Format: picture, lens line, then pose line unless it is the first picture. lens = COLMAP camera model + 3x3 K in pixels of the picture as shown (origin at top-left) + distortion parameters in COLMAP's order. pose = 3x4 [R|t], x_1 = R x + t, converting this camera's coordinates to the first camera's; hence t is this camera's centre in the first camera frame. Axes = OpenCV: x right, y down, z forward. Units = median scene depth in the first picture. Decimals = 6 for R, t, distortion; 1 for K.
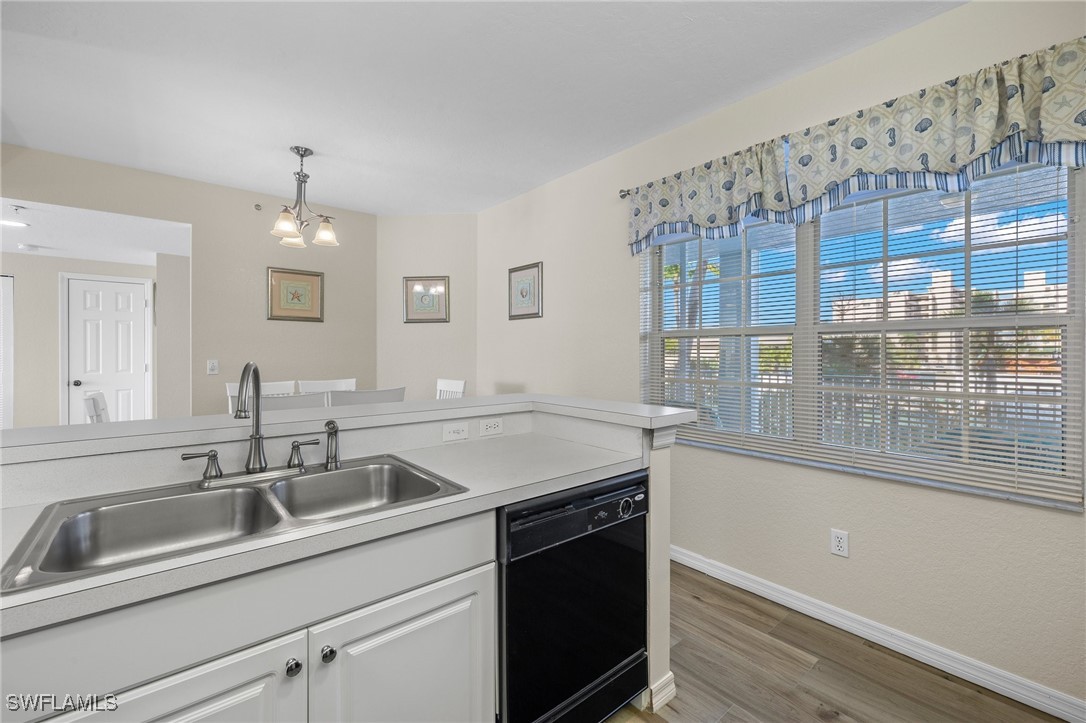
lens RADIAL K [[455.8, 0, 540.9], [0, 455.8, 353.0], [0, 0, 1]] dist [0.001285, 0.000229]
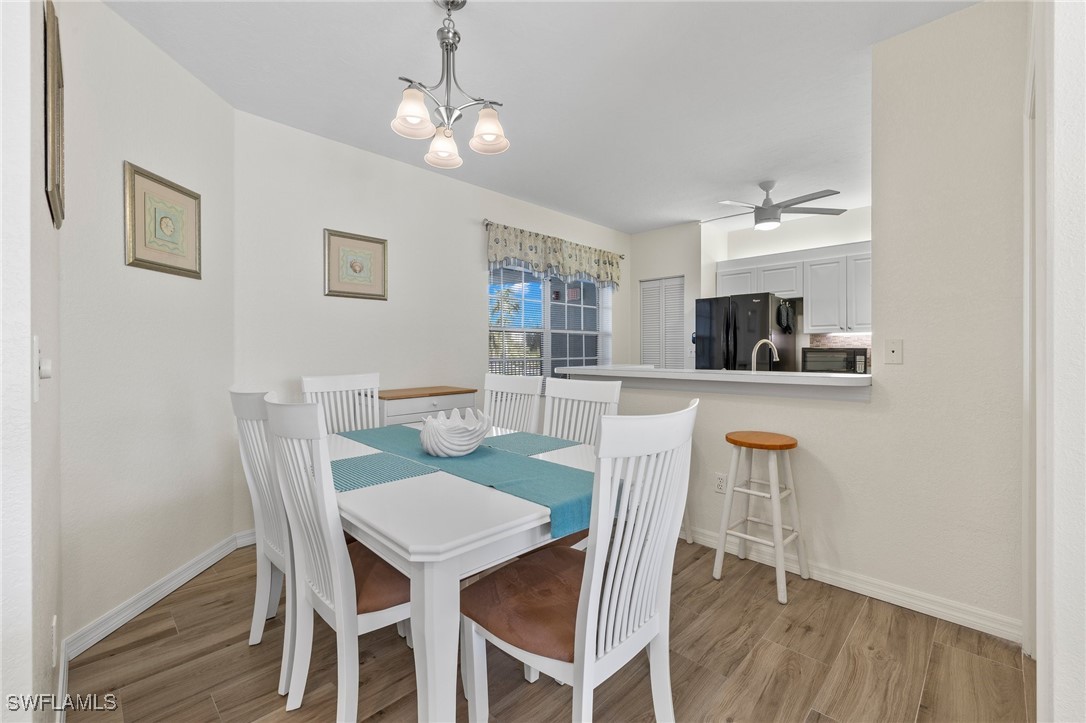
lens RADIAL K [[455.8, 0, 540.9], [0, 455.8, 353.0], [0, 0, 1]] dist [0.001285, 0.000229]
pose [[-0.079502, -0.004884, 0.996823, -0.959863], [0.003445, 0.999981, 0.005175, 0.025446], [-0.996829, 0.003846, -0.079484, 0.771692]]
